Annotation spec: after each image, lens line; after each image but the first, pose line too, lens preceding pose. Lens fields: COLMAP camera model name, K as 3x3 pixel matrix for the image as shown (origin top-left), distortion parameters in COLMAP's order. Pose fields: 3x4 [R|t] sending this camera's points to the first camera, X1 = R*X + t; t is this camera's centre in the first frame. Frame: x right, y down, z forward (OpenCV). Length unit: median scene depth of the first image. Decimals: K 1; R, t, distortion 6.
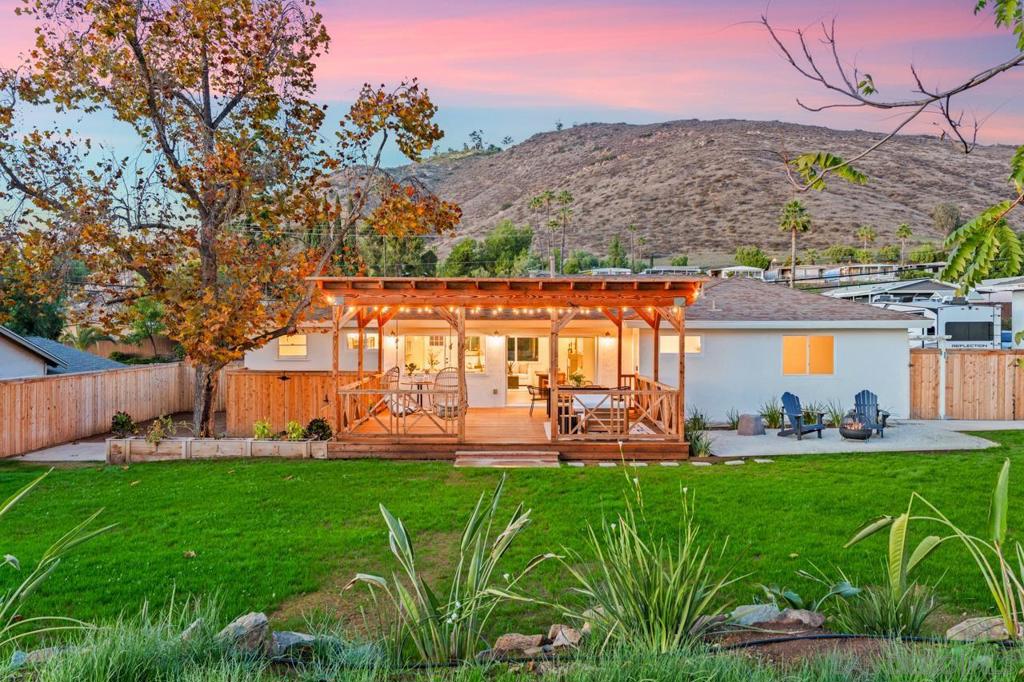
lens RADIAL K [[817.6, 0, 512.0], [0, 817.6, 341.0], [0, 0, 1]] dist [0.005351, 0.003480]
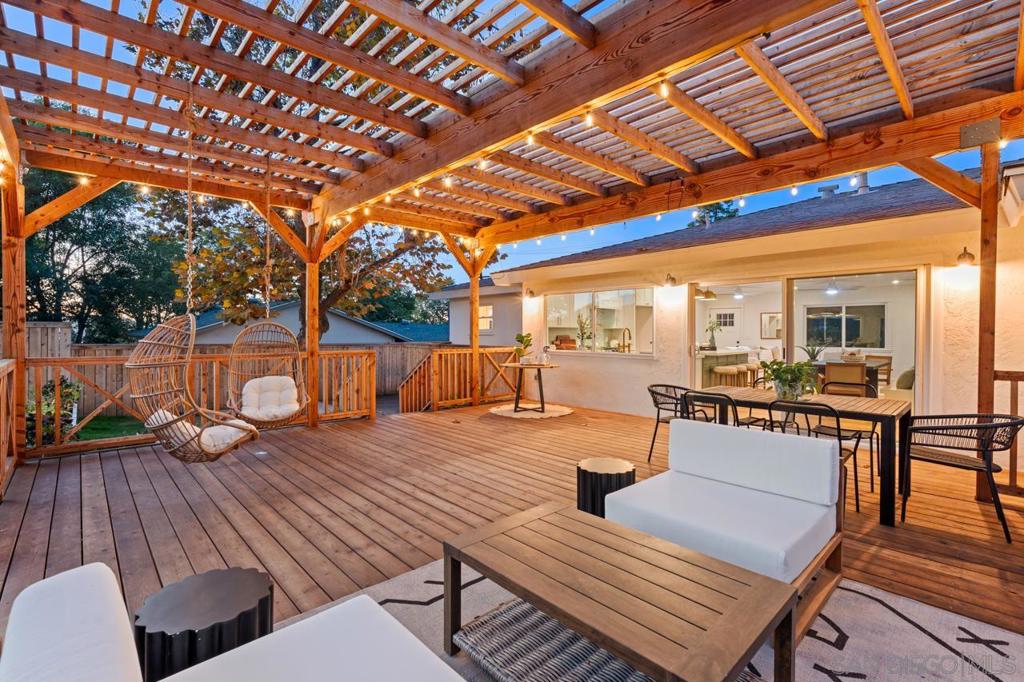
lens RADIAL K [[458.1, 0, 512.0], [0, 458.1, 341.0], [0, 0, 1]] dist [-0.007612, 0.000607]
pose [[0.686441, 0.011863, -0.727088, 0.153986], [-0.017005, 0.999855, 0.000259, 0.038411], [0.726986, 0.012186, 0.686544, 0.884724]]
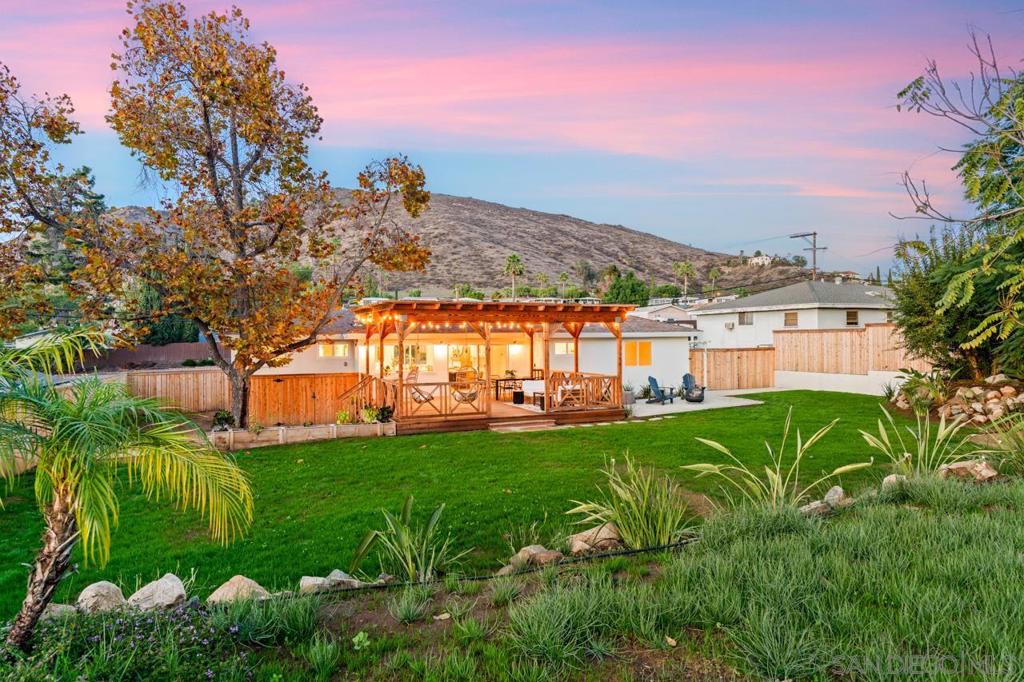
lens RADIAL K [[600.6, 0, 514.3], [0, 600.6, 340.9], [0, 0, 1]] dist [0.002506, 0.000112]
pose [[0.923427, -0.011332, 0.383607, -0.362924], [0.018438, 0.999720, -0.014851, 0.006034], [-0.383332, 0.020786, 0.923377, 0.009940]]
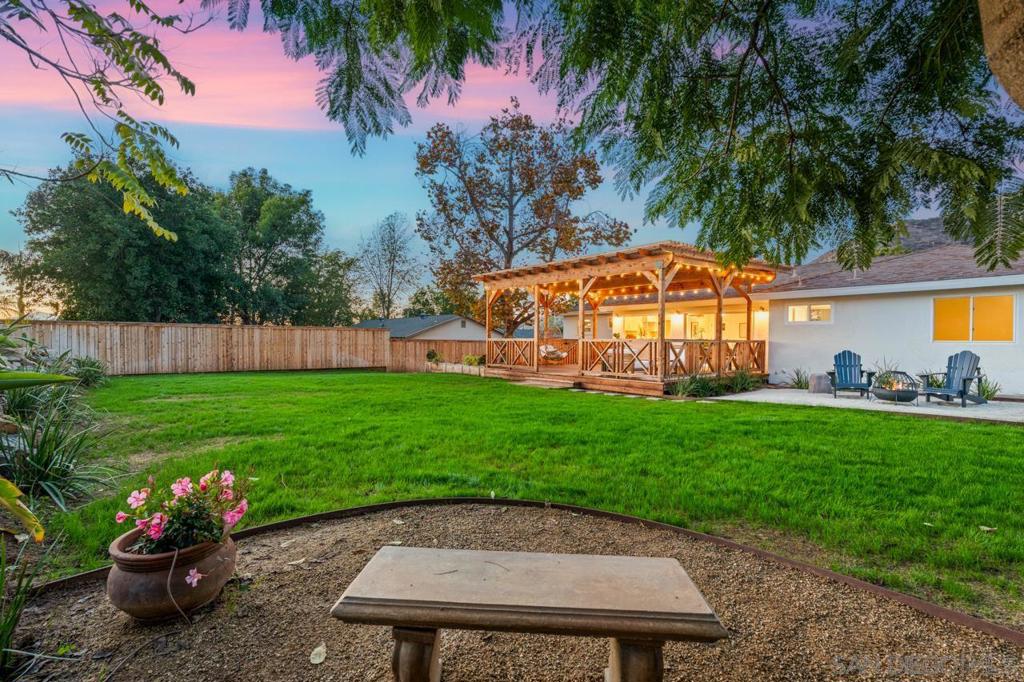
lens RADIAL K [[471.4, 0, 502.3], [0, 471.4, 343.4], [0, 0, 1]] dist [-0.002419, 0.000230]
pose [[0.616869, 0.007540, -0.787030, 0.521032], [-0.018557, 0.999815, -0.004967, 0.064267], [0.786847, 0.017669, 0.616895, 0.338205]]
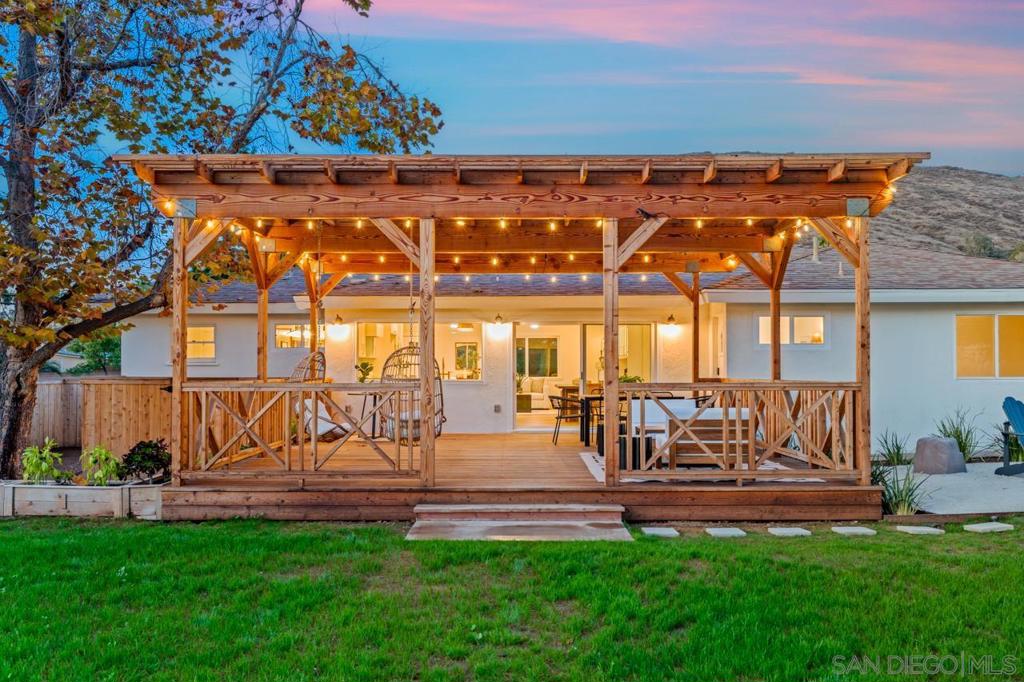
lens RADIAL K [[839.5, 0, 509.2], [0, 839.5, 361.0], [0, 0, 1]] dist [0.005146, -0.002781]
pose [[0.999941, -0.003940, -0.010149, -0.005126], [0.003655, 0.999603, -0.027943, 0.052328], [0.010255, 0.027904, 0.999558, 0.412798]]
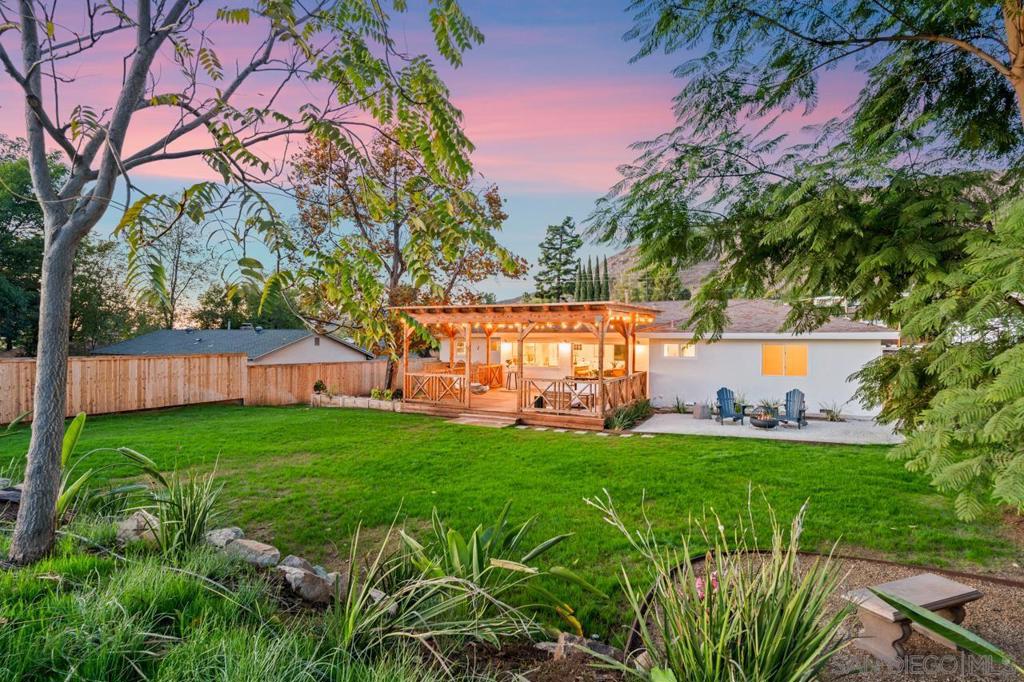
lens RADIAL K [[515.5, 0, 512.0], [0, 515.5, 341.0], [0, 0, 1]] dist [-0.003324, -0.000166]
pose [[0.886345, 0.005994, -0.462987, 0.414376], [-0.012923, 0.999847, -0.011794, 0.002981], [0.462846, 0.016437, 0.886286, 0.122740]]
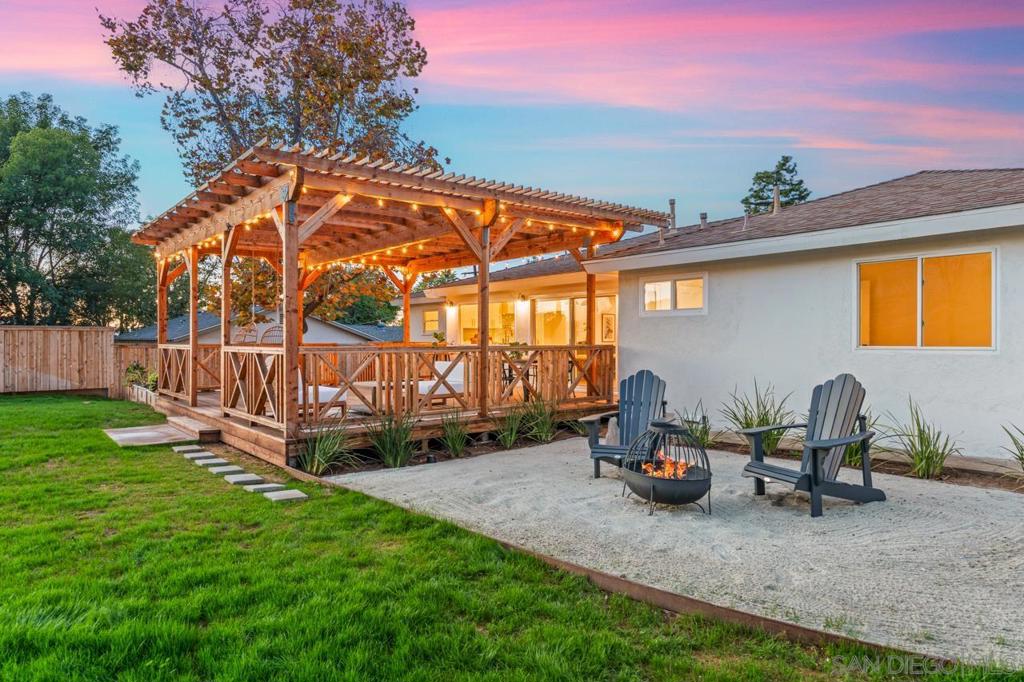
lens RADIAL K [[610.7, 0, 508.9], [0, 610.7, 339.9], [0, 0, 1]] dist [0.000278, 0.000266]
pose [[0.643328, -0.002132, -0.765588, 0.545758], [-0.011178, 0.999863, -0.012178, 0.050653], [0.765509, 0.016392, 0.643216, 0.724852]]
